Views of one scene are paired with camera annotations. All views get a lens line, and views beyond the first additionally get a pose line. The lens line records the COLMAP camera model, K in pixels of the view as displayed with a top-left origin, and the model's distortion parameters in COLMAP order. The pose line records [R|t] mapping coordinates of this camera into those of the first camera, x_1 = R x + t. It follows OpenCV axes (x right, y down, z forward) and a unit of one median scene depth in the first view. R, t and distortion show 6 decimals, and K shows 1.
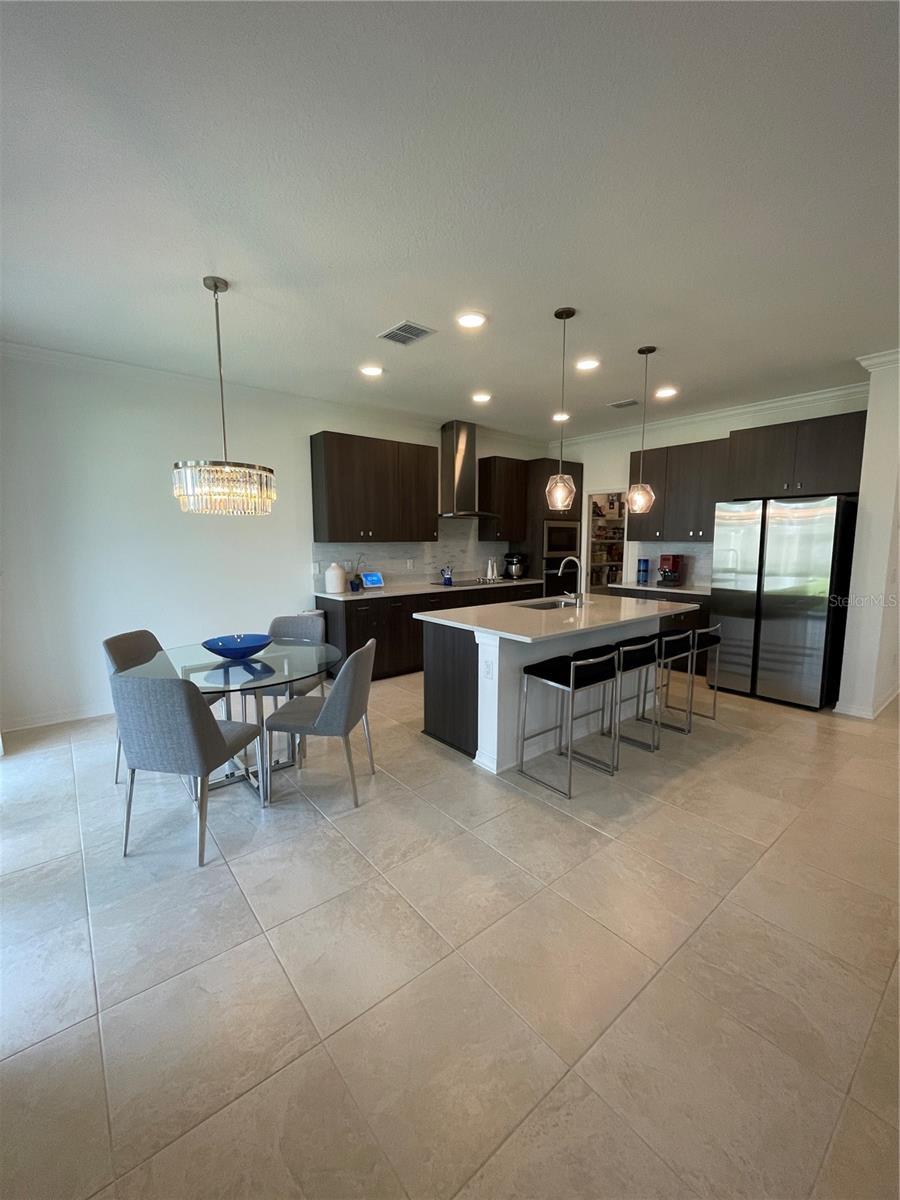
lens RADIAL K [[486.1, 0, 451.0], [0, 486.1, 599.1], [0, 0, 1]] dist [-0.002190, -0.000413]
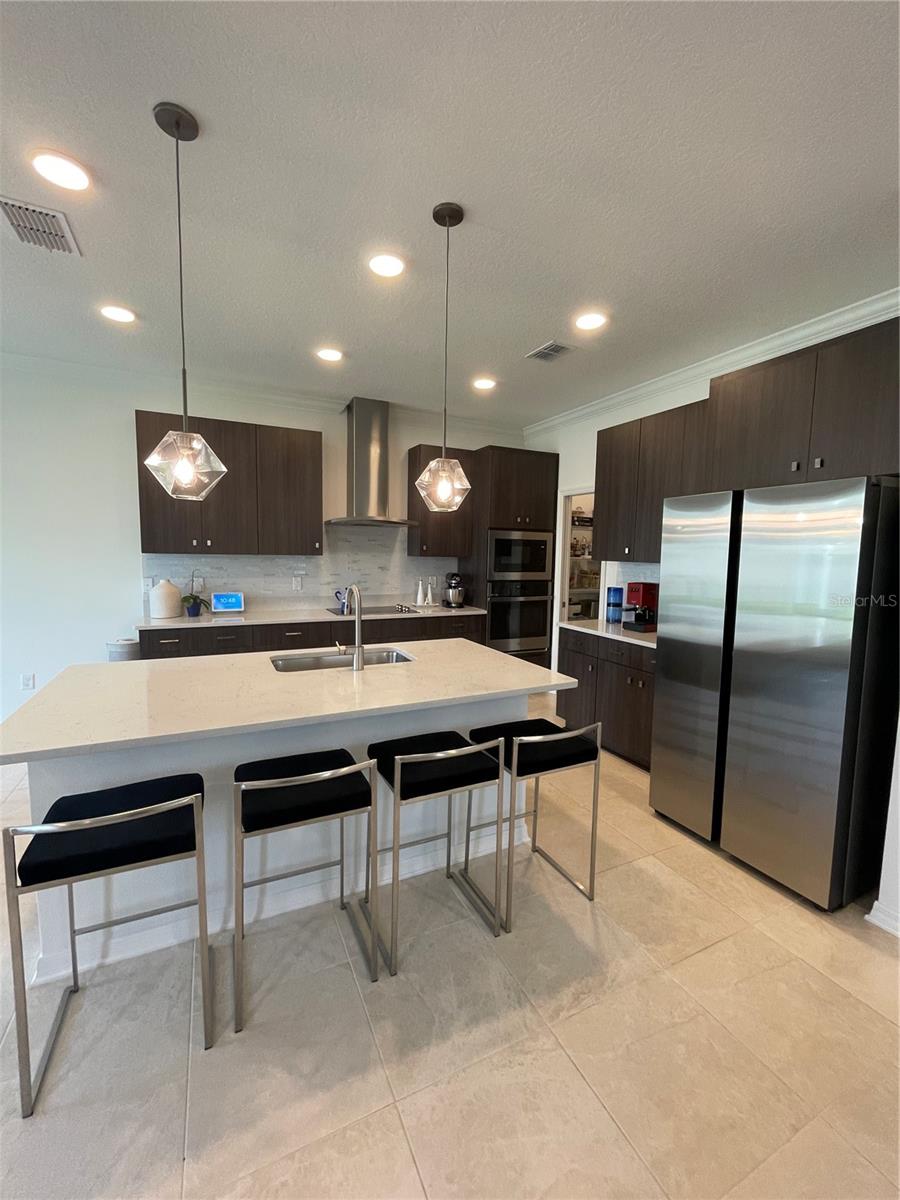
lens RADIAL K [[486.1, 0, 449.5], [0, 486.1, 599.5], [0, 0, 1]] dist [-0.002190, -0.000413]
pose [[0.972521, 0.041961, -0.229001, 0.540712], [-0.048169, 0.998606, -0.021584, -0.065710], [0.227776, 0.032022, 0.973187, 0.474685]]
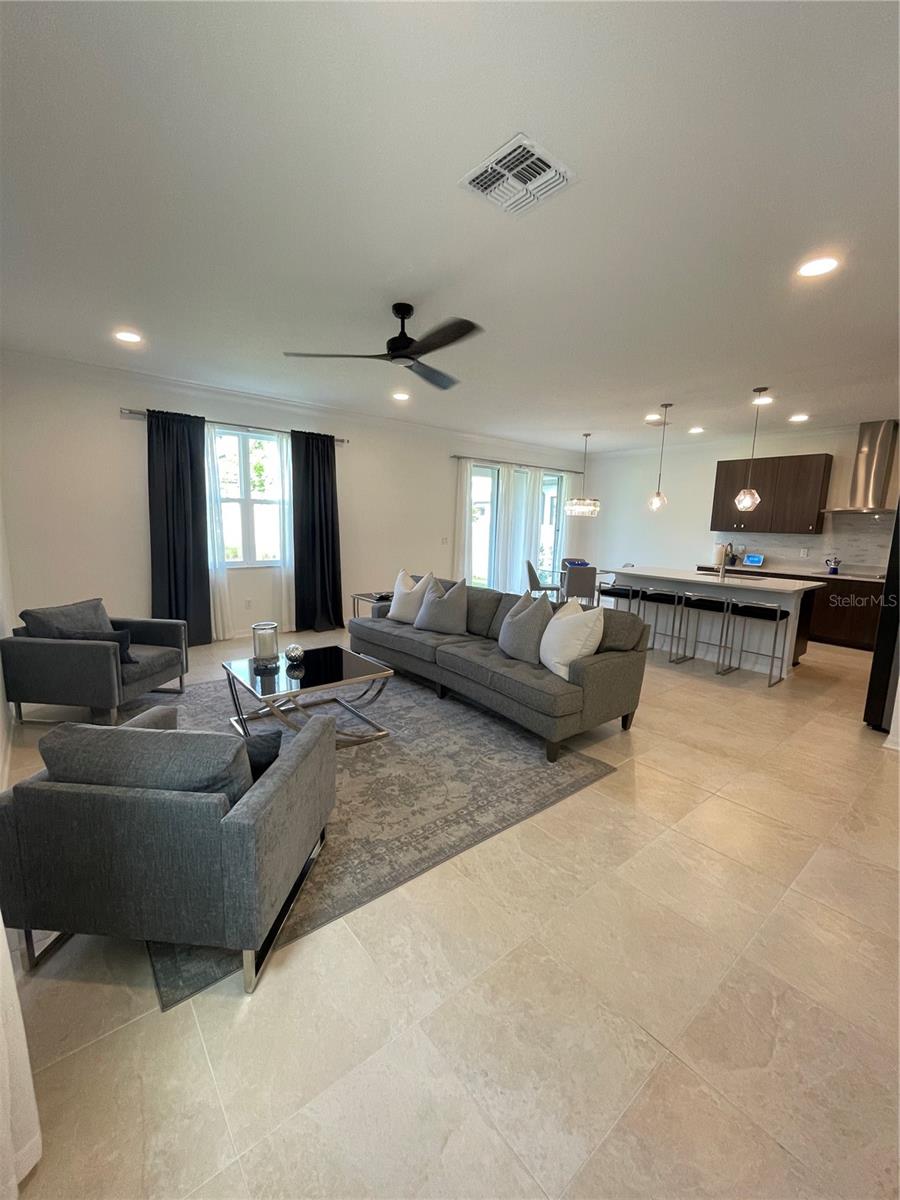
lens RADIAL K [[486.1, 0, 453.7], [0, 486.1, 597.3], [0, 0, 1]] dist [-0.002190, -0.000413]
pose [[0.007728, 0.157184, -0.987539, 1.791057], [-0.150526, 0.976498, 0.154249, -0.030467], [0.988576, 0.147458, 0.031207, 0.198826]]
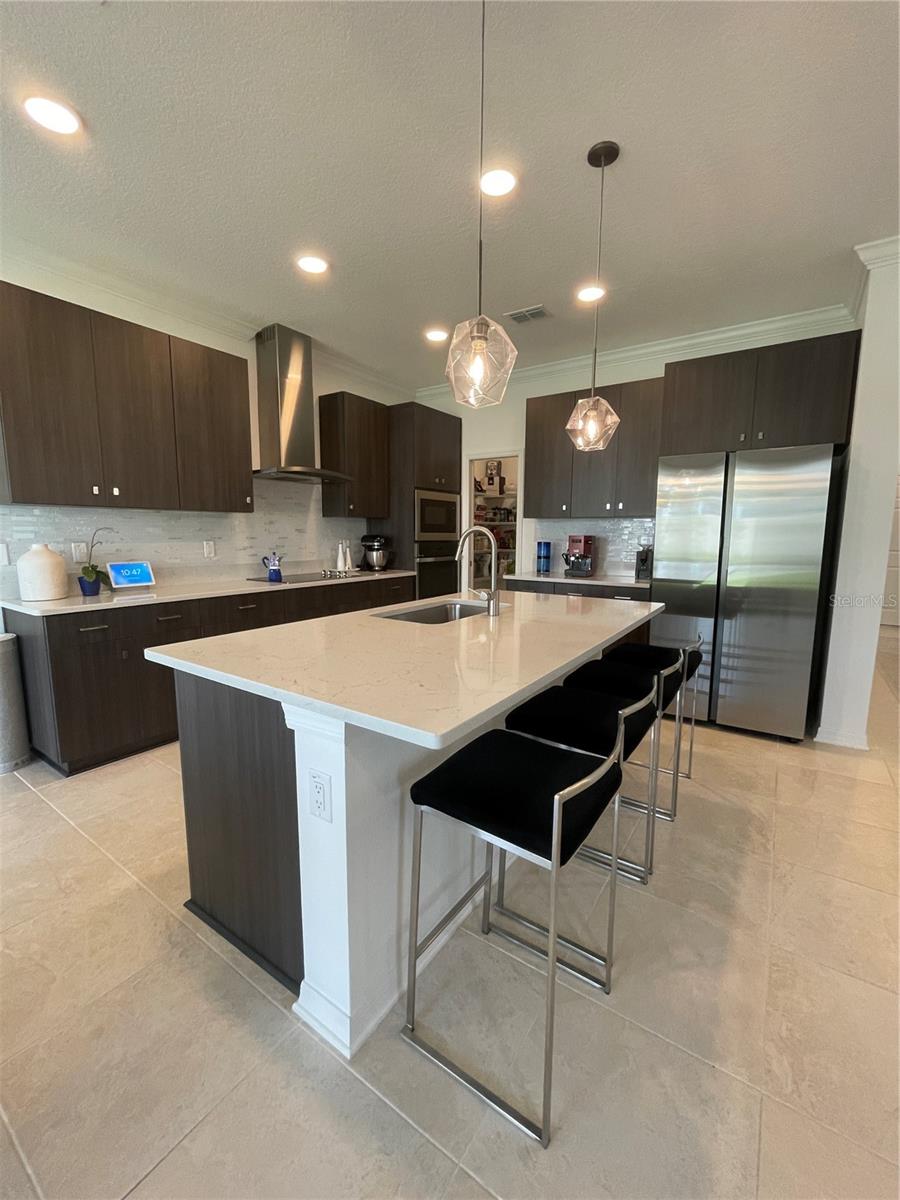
lens RADIAL K [[486.1, 0, 449.7], [0, 486.1, 599.8], [0, 0, 1]] dist [-0.002190, -0.000413]
pose [[0.960120, -0.031532, 0.277803, 0.060979], [0.027842, 0.999464, 0.017219, -0.013465], [-0.278197, -0.008798, 0.960484, 0.501454]]
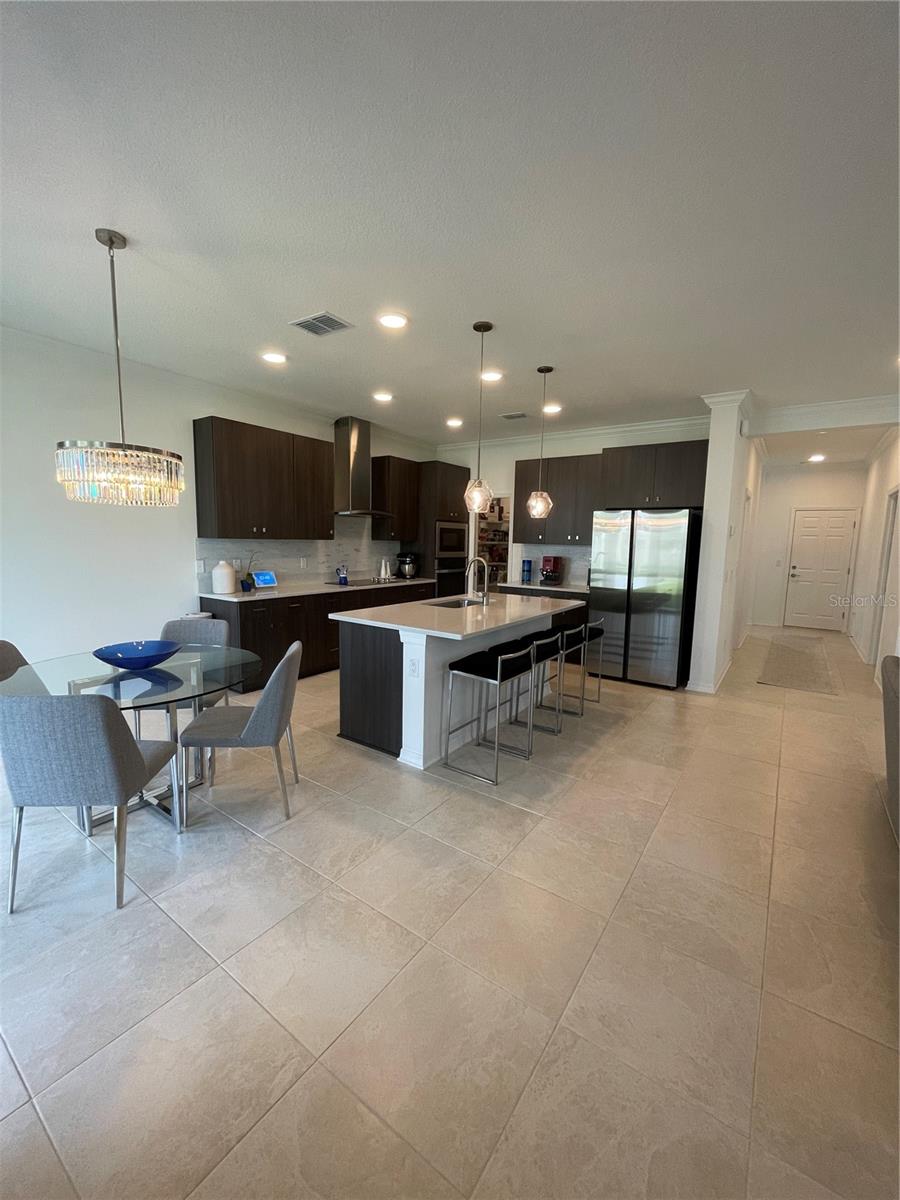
lens RADIAL K [[486.1, 0, 449.7], [0, 486.1, 599.6], [0, 0, 1]] dist [-0.002190, -0.000413]
pose [[0.963540, -0.011239, 0.267328, -0.101459], [0.010521, 0.999936, 0.004119, -0.000730], [-0.267358, -0.001157, 0.963597, 0.001247]]
